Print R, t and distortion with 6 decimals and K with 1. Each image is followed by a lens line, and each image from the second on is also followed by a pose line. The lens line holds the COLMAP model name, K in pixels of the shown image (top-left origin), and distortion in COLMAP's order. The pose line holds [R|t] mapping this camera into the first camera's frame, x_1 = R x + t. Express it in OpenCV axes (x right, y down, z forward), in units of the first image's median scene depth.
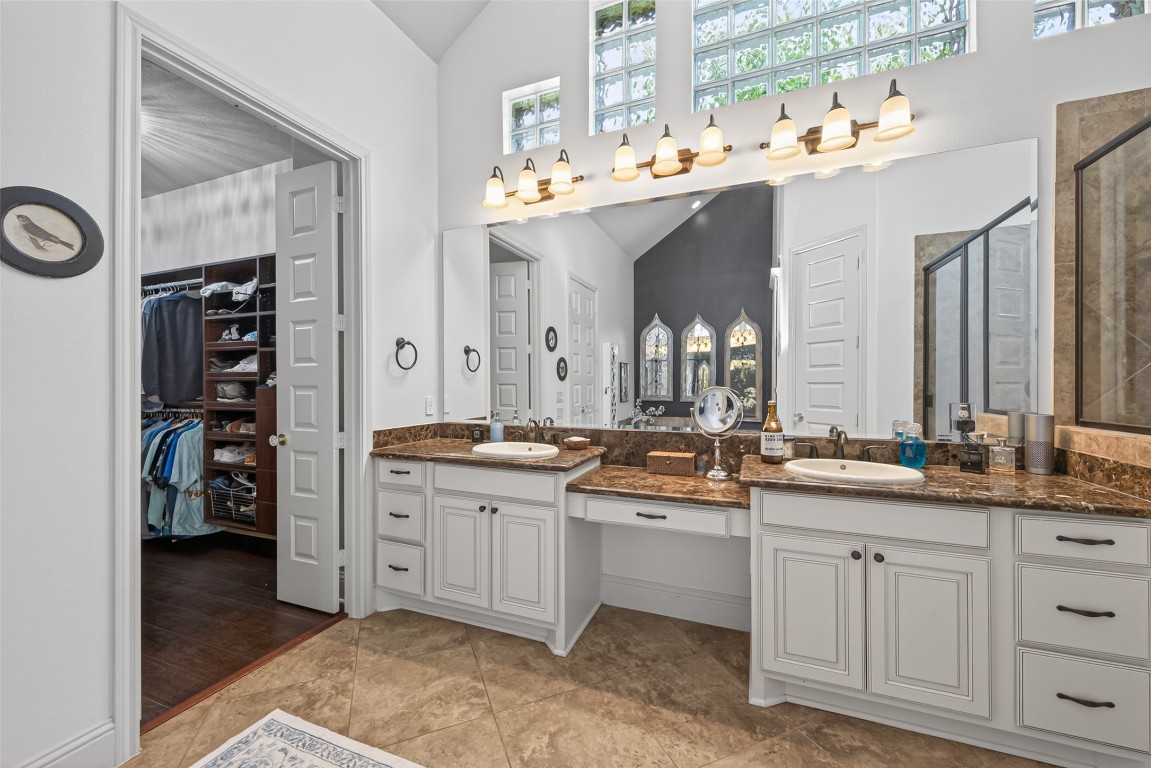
lens RADIAL K [[450.1, 0, 575.5], [0, 450.1, 384.0], [0, 0, 1]] dist [0.001817, 0.000172]
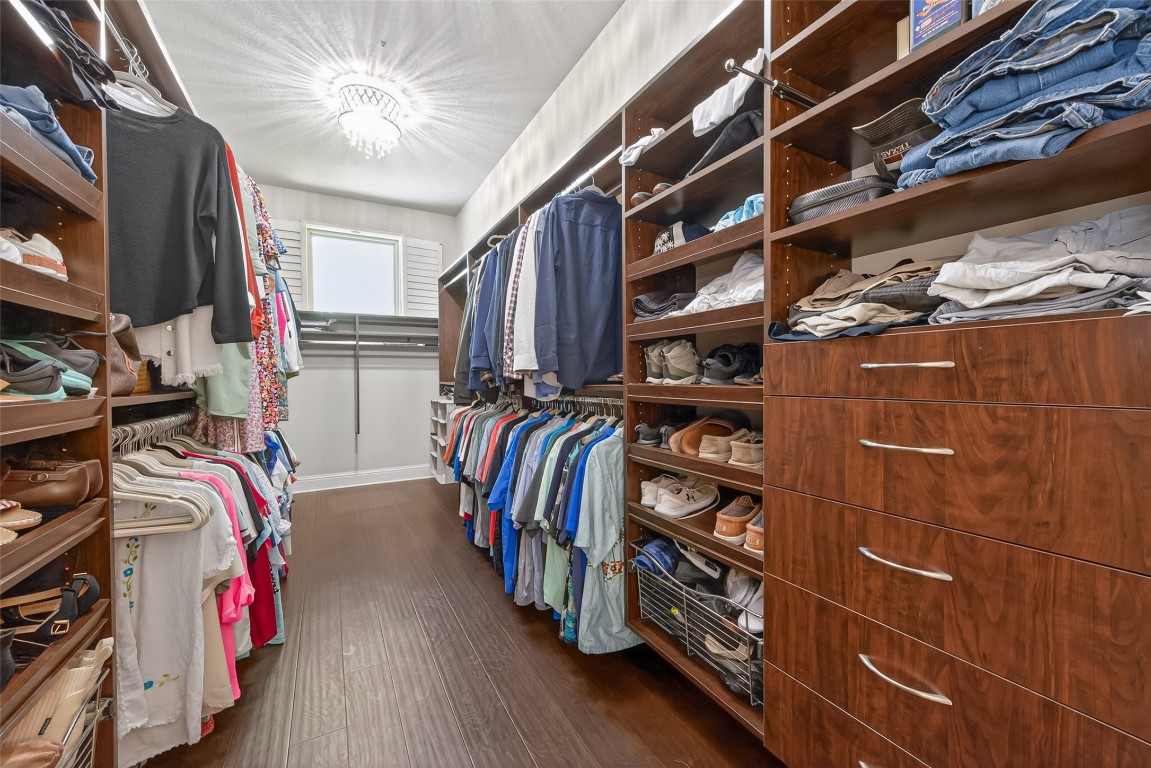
lens RADIAL K [[441.7, 0, 580.4], [0, 441.7, 383.1], [0, 0, 1]] dist [-0.000182, -0.000216]
pose [[0.785874, 0.005582, -0.618361, -0.564884], [0.002815, 0.999917, 0.012604, 0.031821], [0.618380, -0.011646, 0.785793, 0.590449]]
